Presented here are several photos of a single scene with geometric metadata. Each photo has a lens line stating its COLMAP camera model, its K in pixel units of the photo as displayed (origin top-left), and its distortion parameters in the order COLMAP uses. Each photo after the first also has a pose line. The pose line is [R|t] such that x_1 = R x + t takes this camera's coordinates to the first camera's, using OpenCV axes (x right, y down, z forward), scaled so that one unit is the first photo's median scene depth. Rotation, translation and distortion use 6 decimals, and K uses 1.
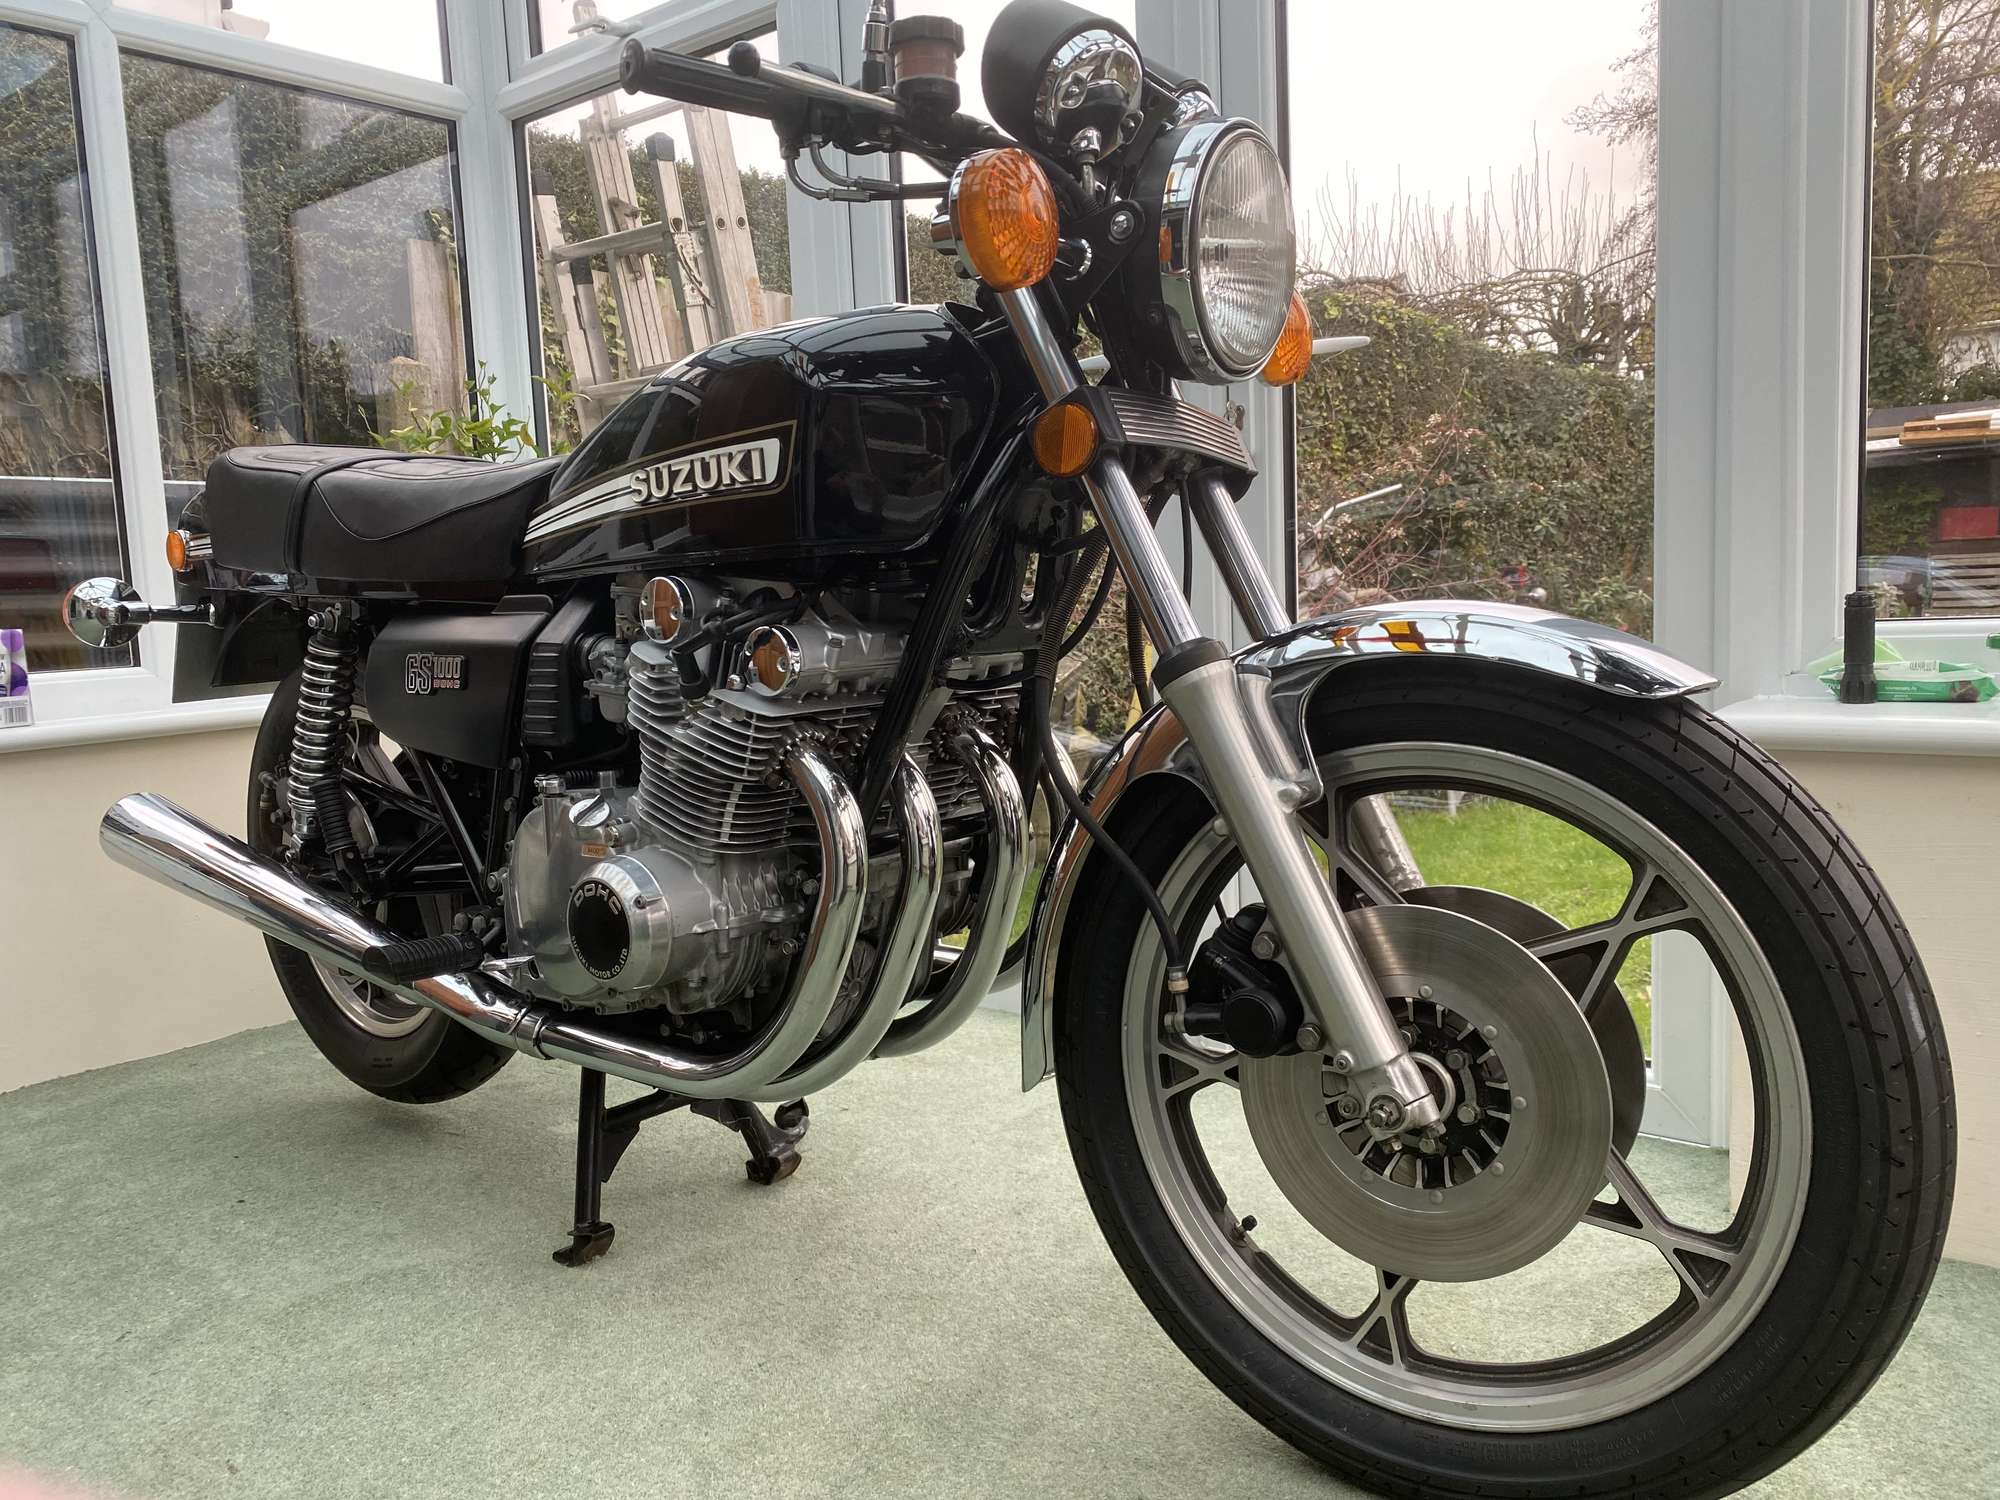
lens RADIAL K [[1532.3, 0, 1006.1], [0, 1532.3, 770.4], [0, 0, 1]] dist [0.031452, -0.023680]
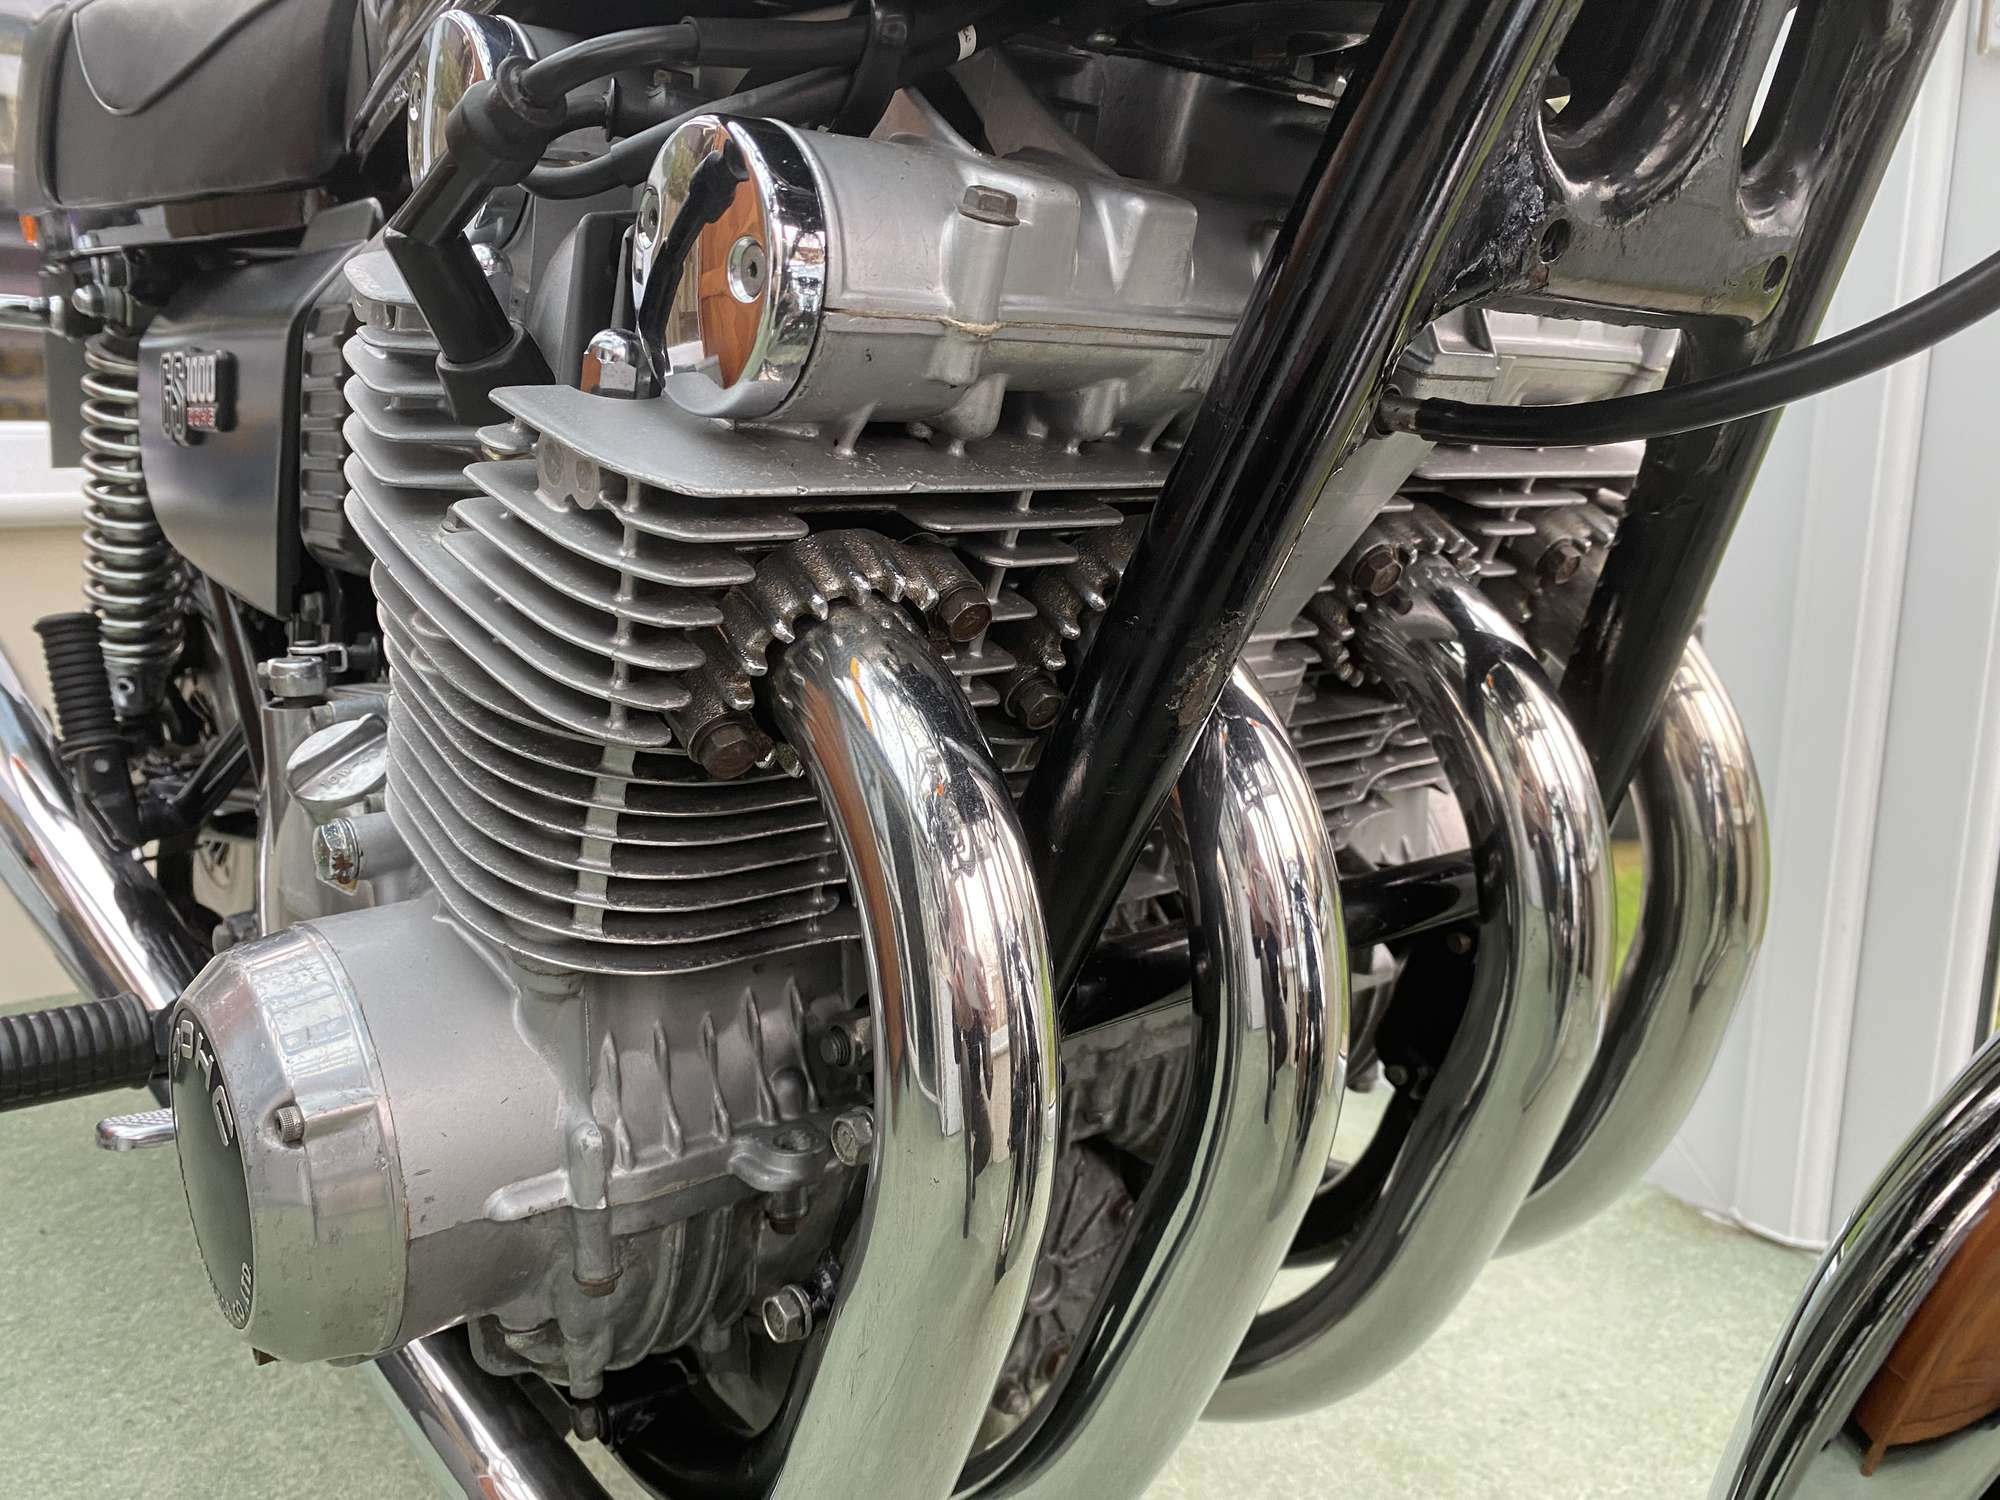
lens RADIAL K [[1532.3, 0, 1006.1], [0, 1532.3, 770.4], [0, 0, 1]] dist [0.031452, -0.023680]
pose [[0.979677, 0.083446, -0.182399, -0.055561], [-0.065543, 0.992615, 0.102076, -0.019327], [0.189569, -0.088046, 0.977912, 0.731873]]
